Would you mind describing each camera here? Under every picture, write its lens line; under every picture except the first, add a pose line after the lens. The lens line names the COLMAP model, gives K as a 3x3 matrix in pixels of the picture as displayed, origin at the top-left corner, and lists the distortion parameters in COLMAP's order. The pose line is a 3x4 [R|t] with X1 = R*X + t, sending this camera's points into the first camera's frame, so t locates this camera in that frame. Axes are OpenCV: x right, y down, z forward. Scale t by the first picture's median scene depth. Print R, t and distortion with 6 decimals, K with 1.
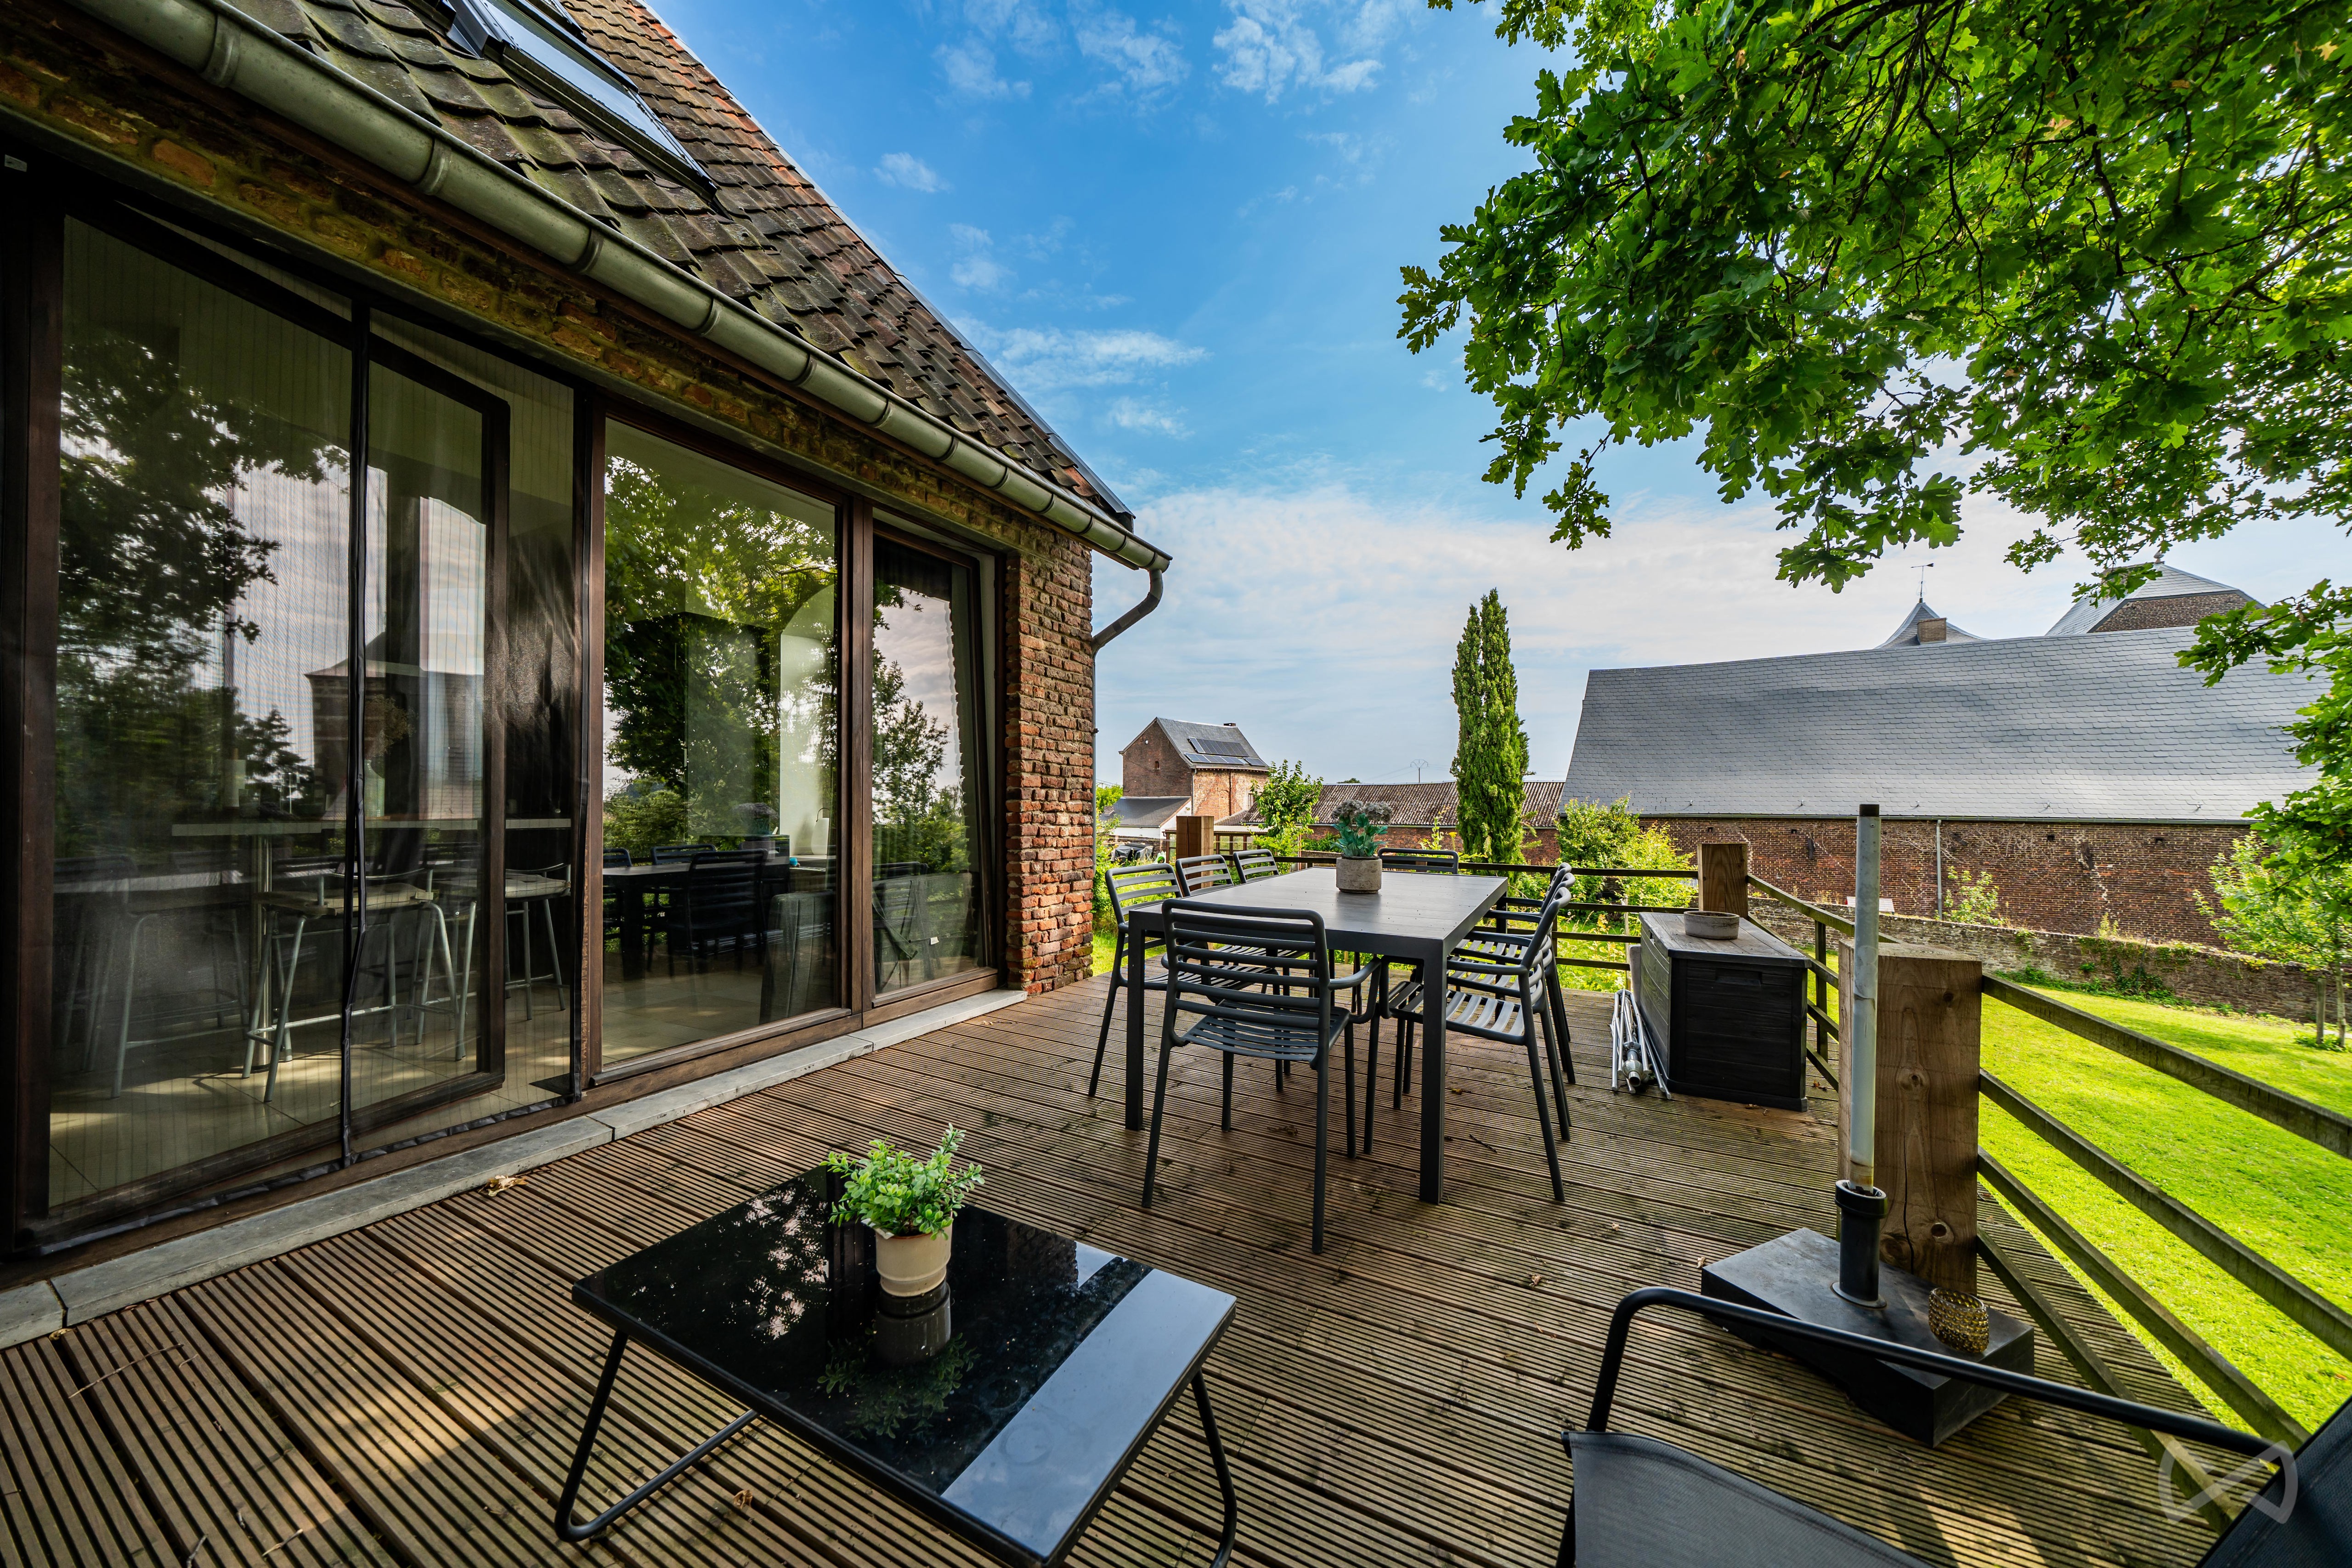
lens RADIAL K [[793.2, 0, 1179.4], [0, 793.2, 797.0], [0, 0, 1]] dist [-0.004625, 0.000091]
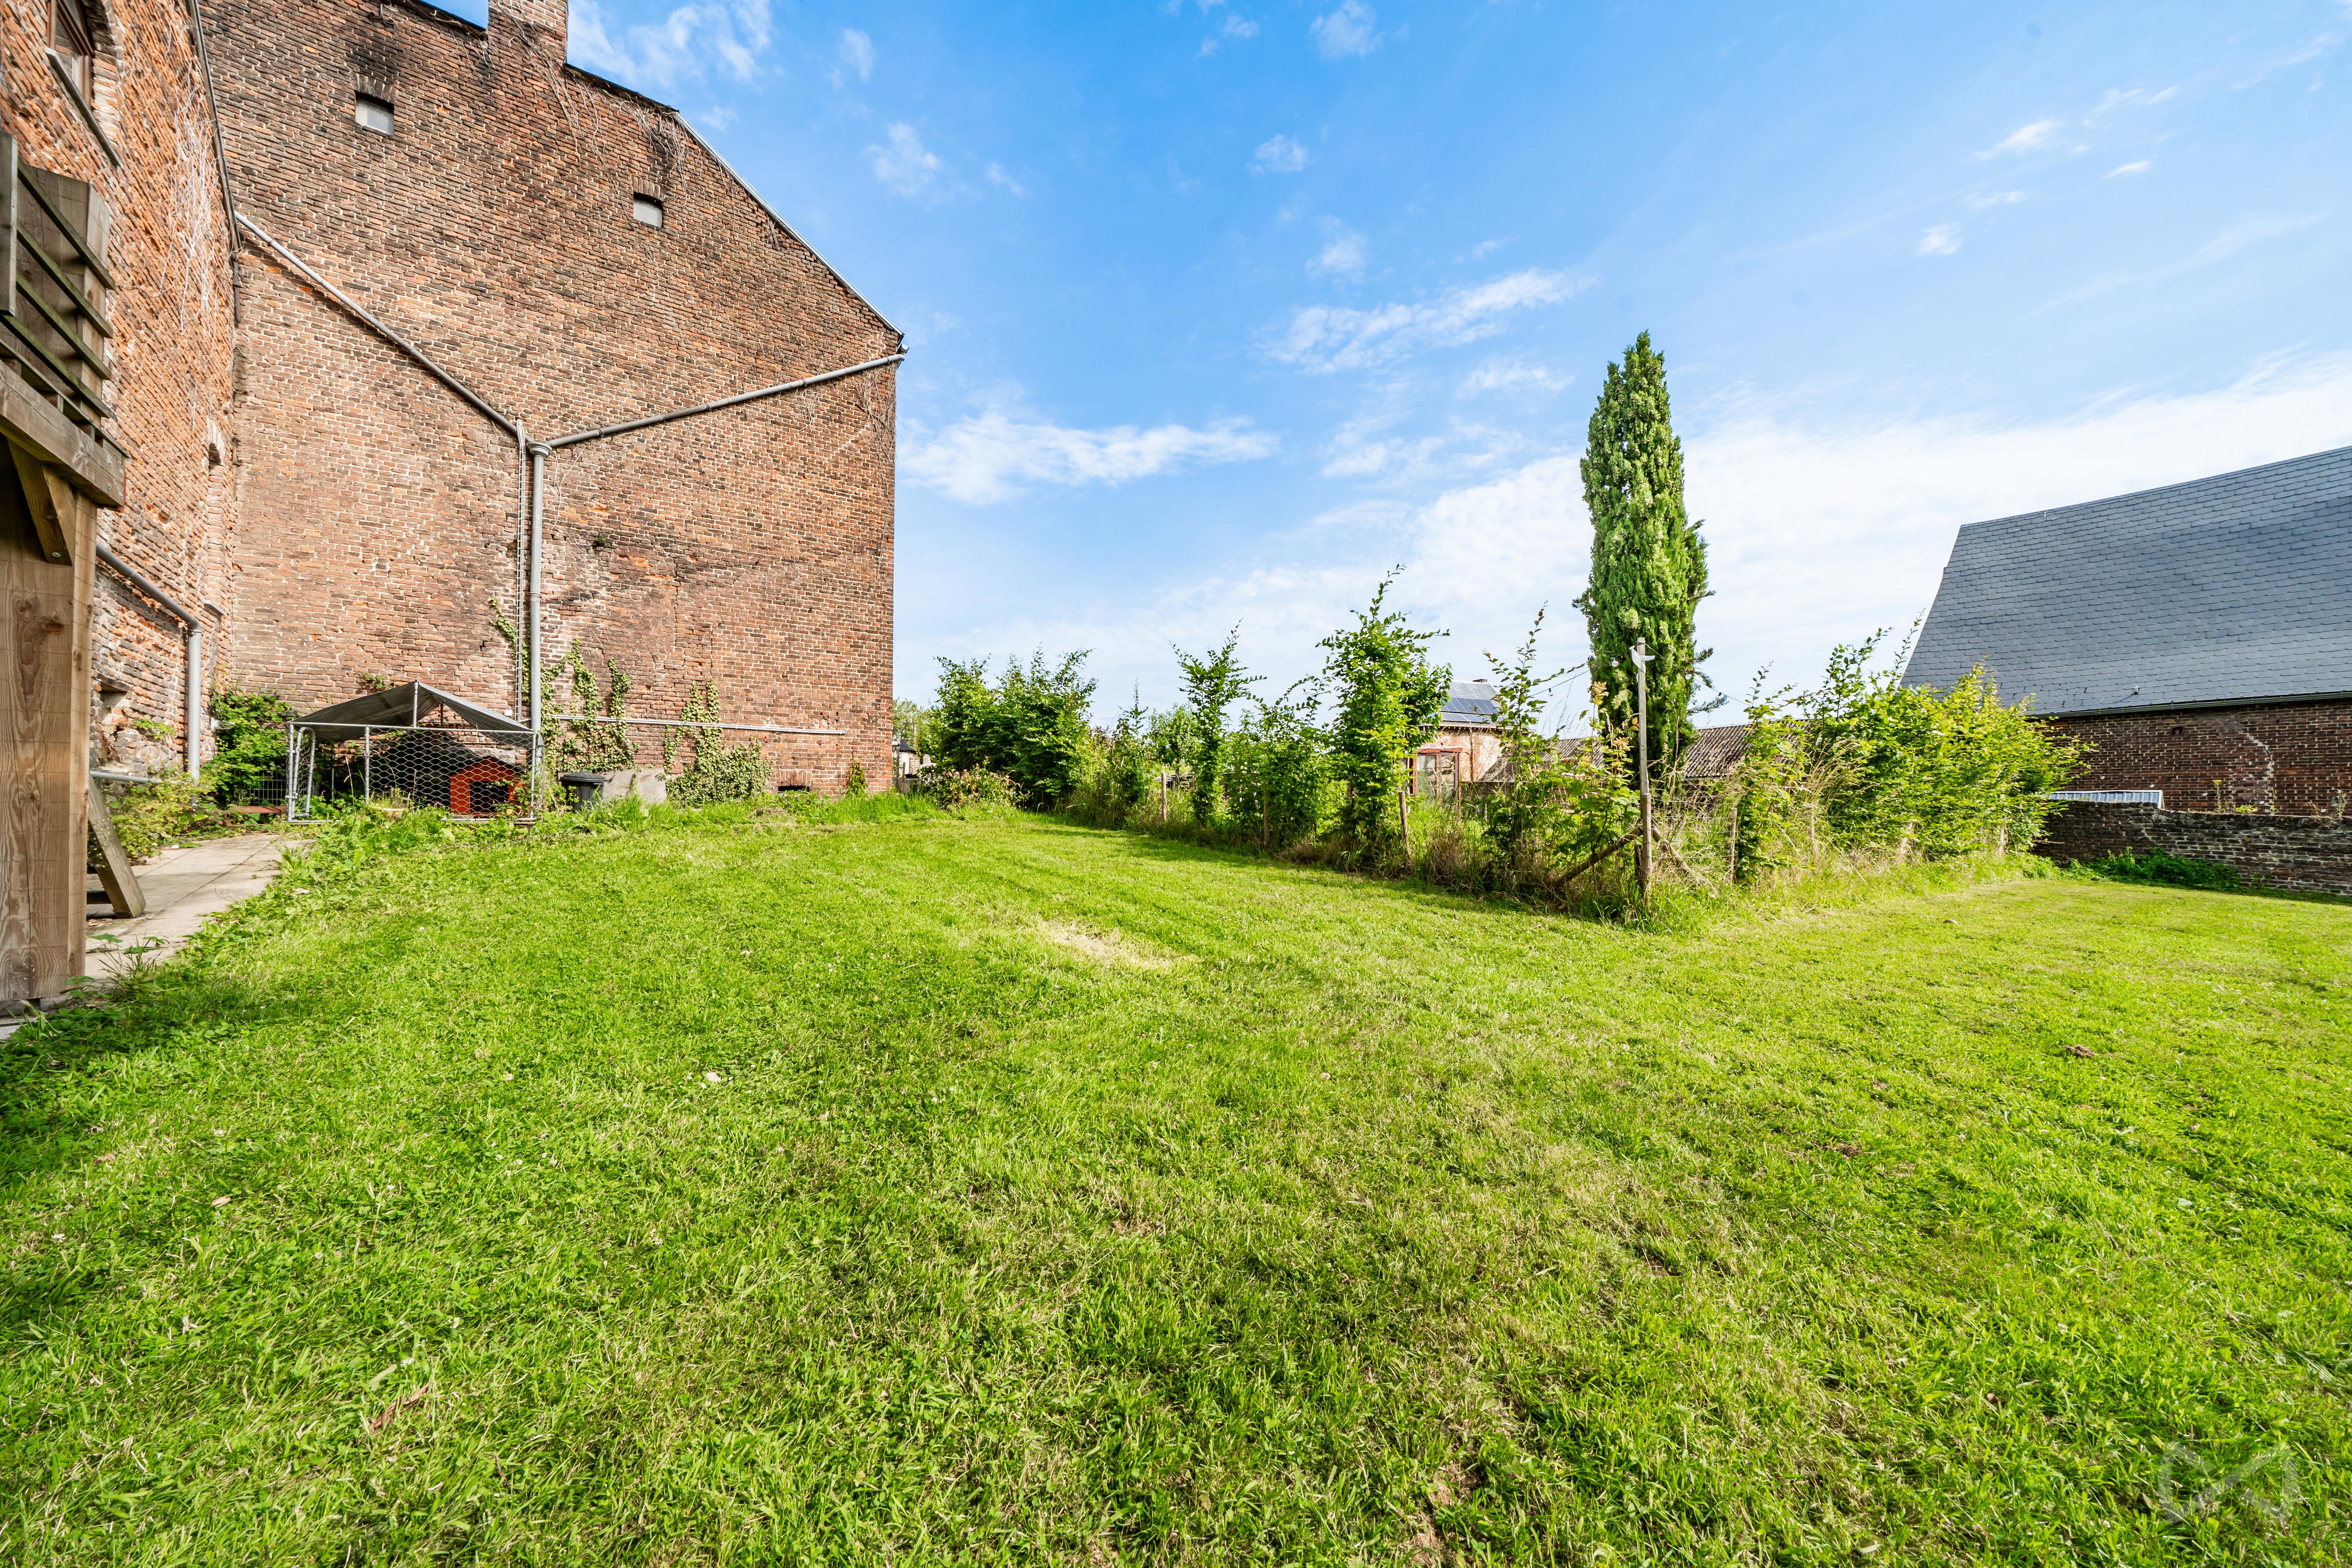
lens RADIAL K [[793.2, 0, 1181.5], [0, 793.2, 800.3], [0, 0, 1]] dist [-0.004625, 0.000091]
pose [[0.927652, -0.007648, -0.373366, 0.245190], [0.006022, 0.999967, -0.005520, 0.120376], [0.373396, 0.002872, 0.927668, 0.205825]]
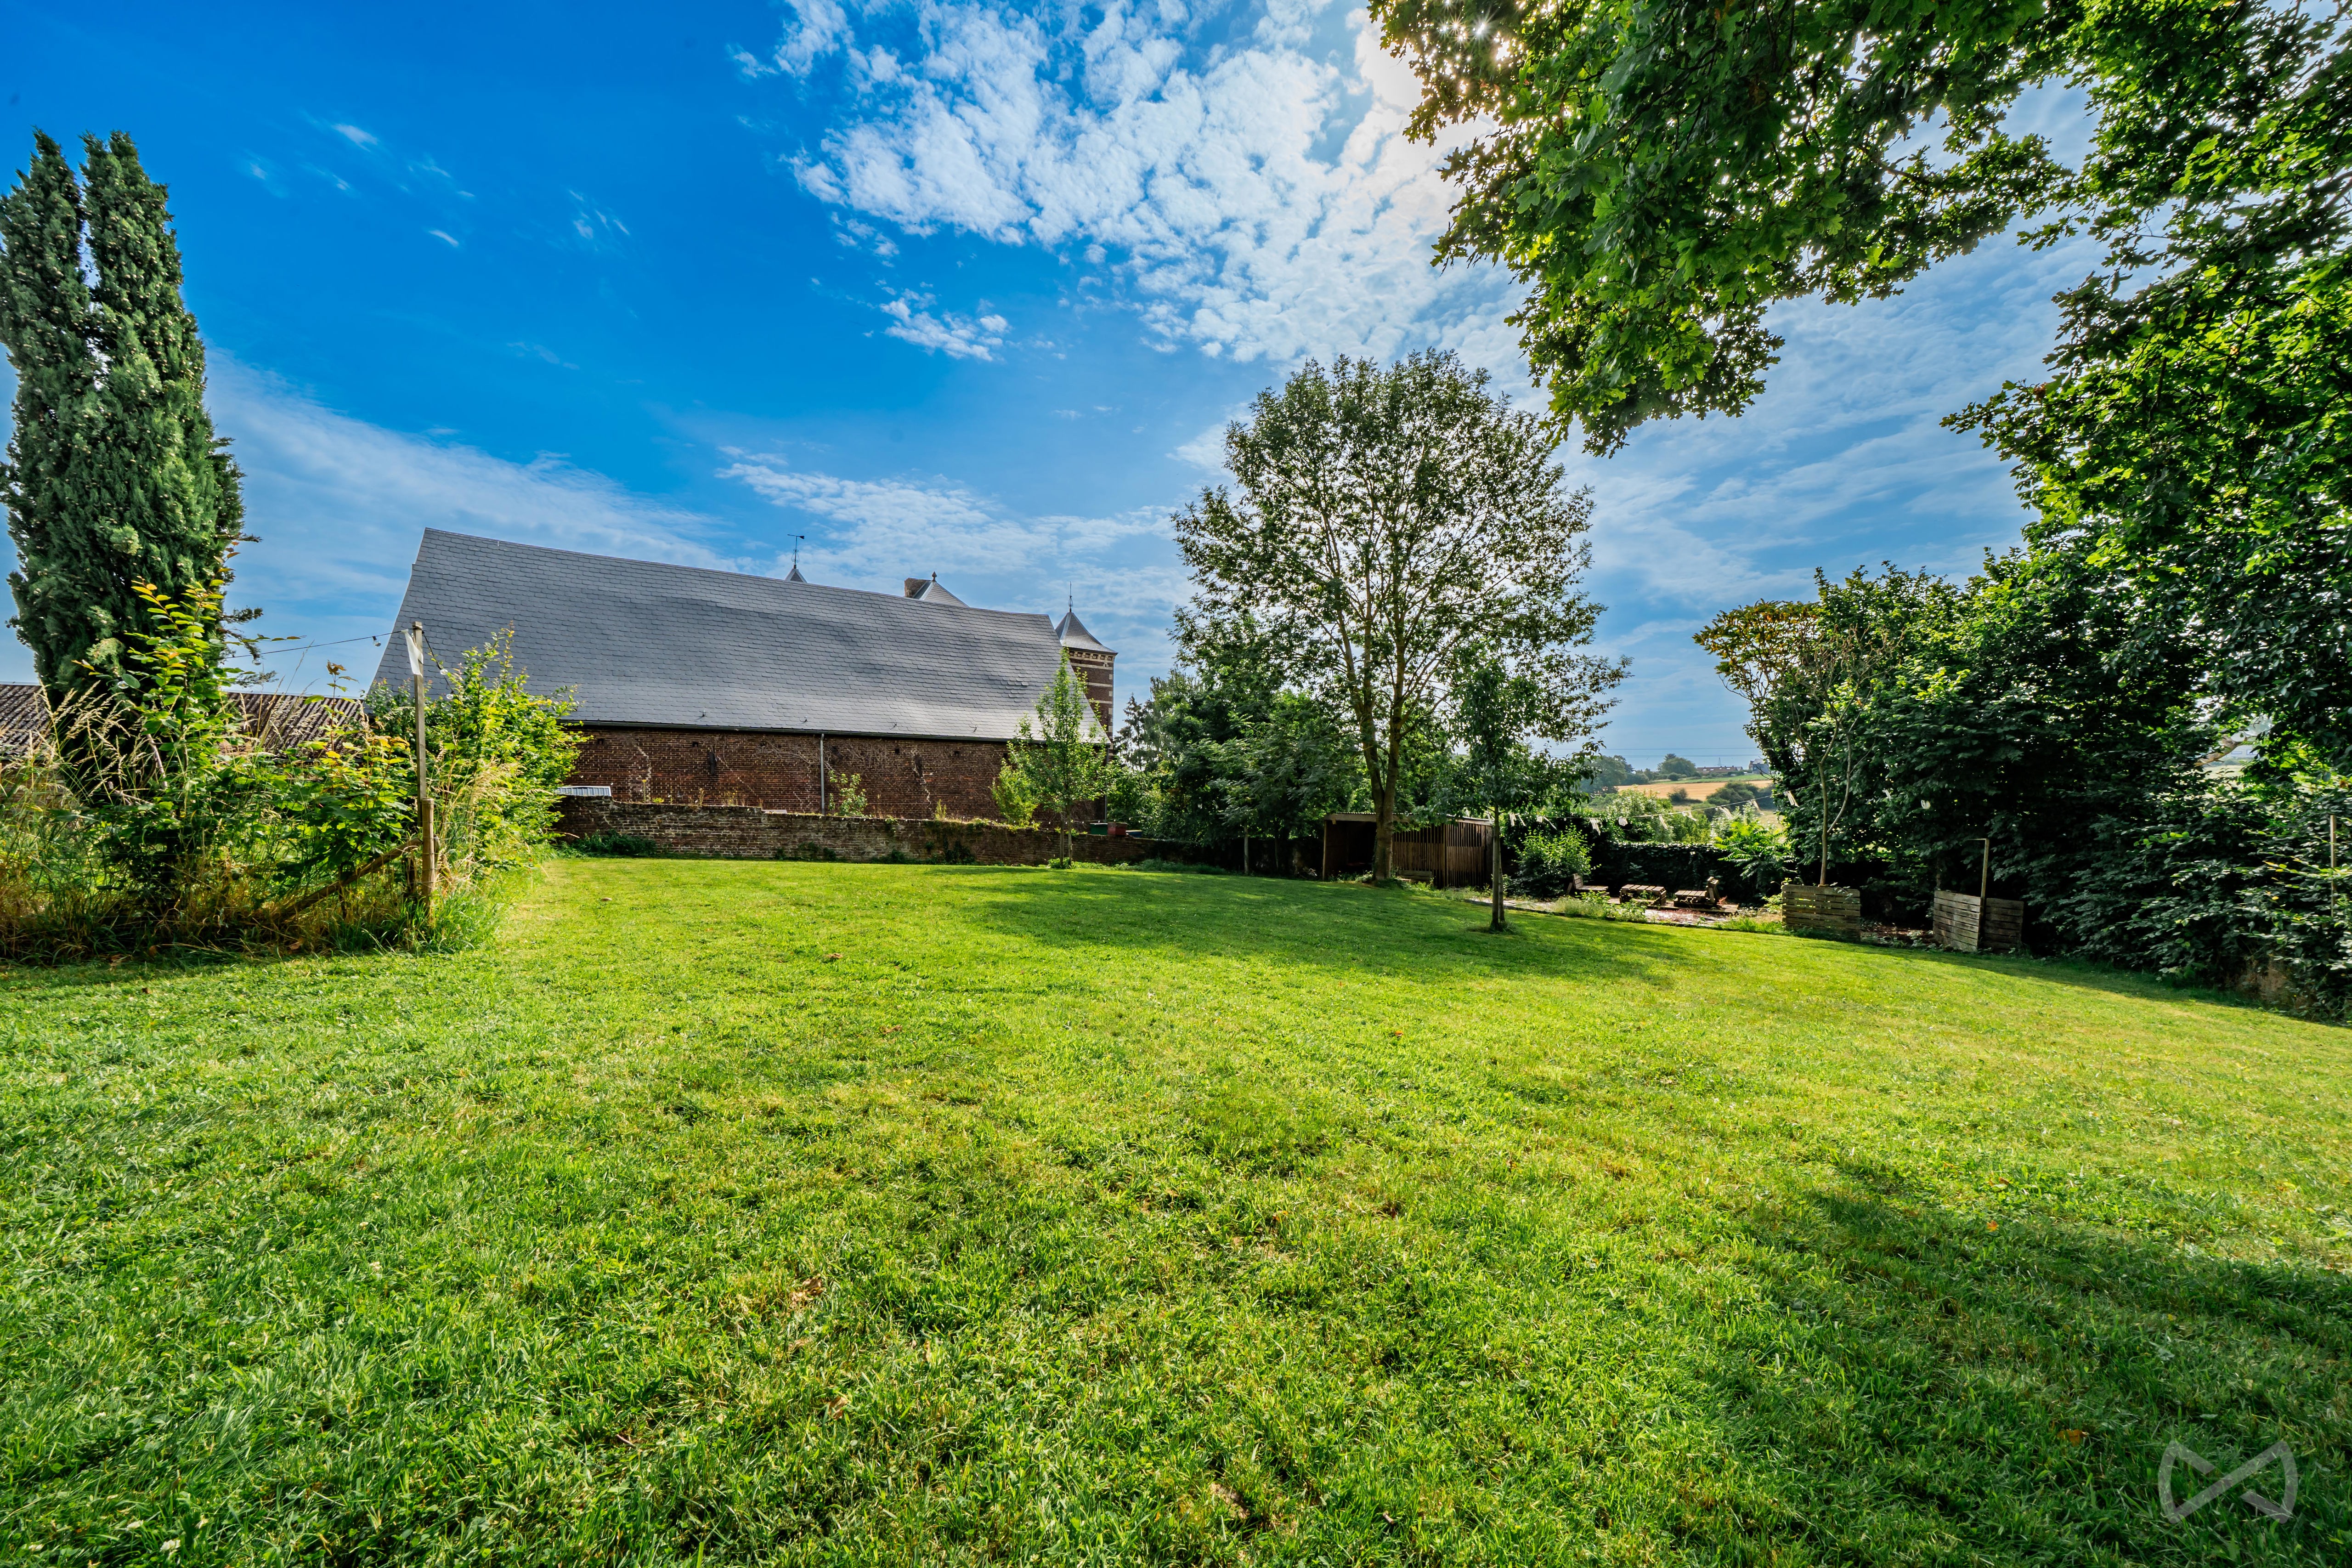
lens RADIAL K [[793.2, 0, 1172.5], [0, 793.2, 802.8], [0, 0, 1]] dist [-0.004625, 0.000091]
pose [[0.347200, -0.016164, 0.937652, 0.144655], [-0.003212, 0.999825, 0.018426, 0.113379], [-0.937786, -0.009410, 0.347087, 0.216527]]
